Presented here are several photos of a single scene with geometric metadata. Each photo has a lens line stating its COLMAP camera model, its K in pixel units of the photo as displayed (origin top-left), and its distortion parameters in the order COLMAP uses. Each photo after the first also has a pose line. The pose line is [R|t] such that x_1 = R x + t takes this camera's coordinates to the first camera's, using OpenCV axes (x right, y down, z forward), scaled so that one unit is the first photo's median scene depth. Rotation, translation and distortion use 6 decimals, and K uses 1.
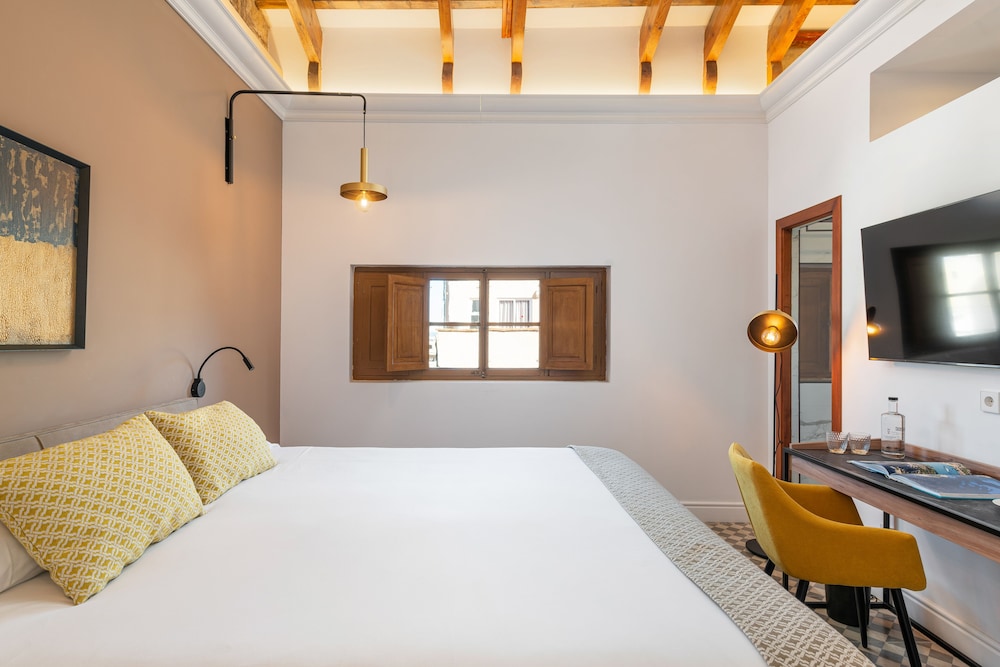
lens RADIAL K [[542.3, 0, 502.1], [0, 542.3, 331.8], [0, 0, 1]] dist [0.000609, -0.001021]
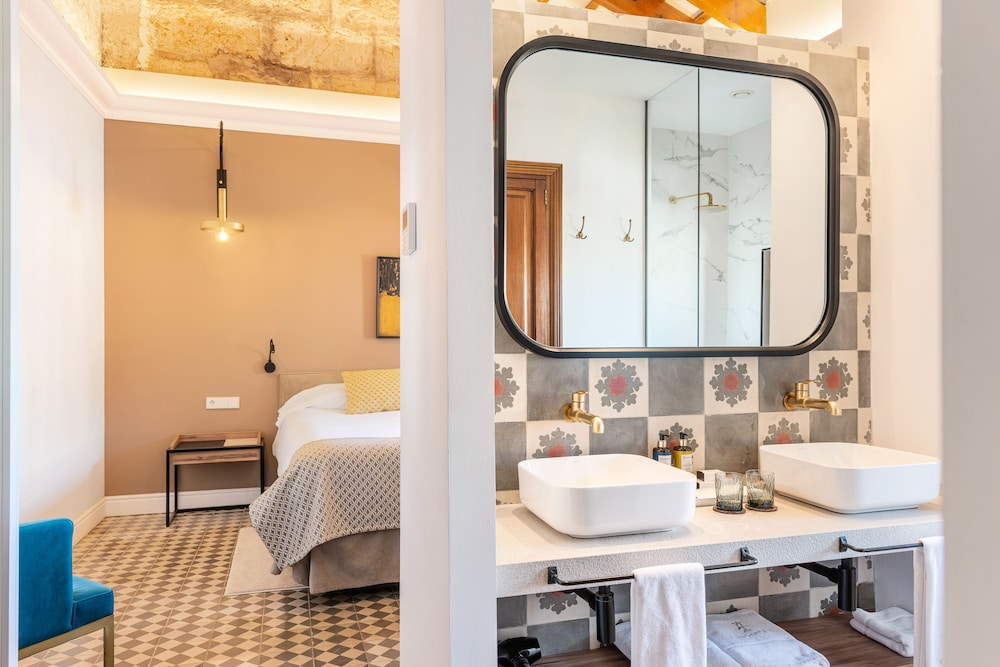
lens RADIAL K [[675.7, 0, 497.3], [0, 675.7, 337.3], [0, 0, 1]] dist [0.000022, -0.005390]
pose [[0.273097, 0.002882, -0.961982, 2.086670], [0.009154, 0.999942, 0.005594, 0.013309], [0.961943, -0.010333, 0.273055, 0.478665]]
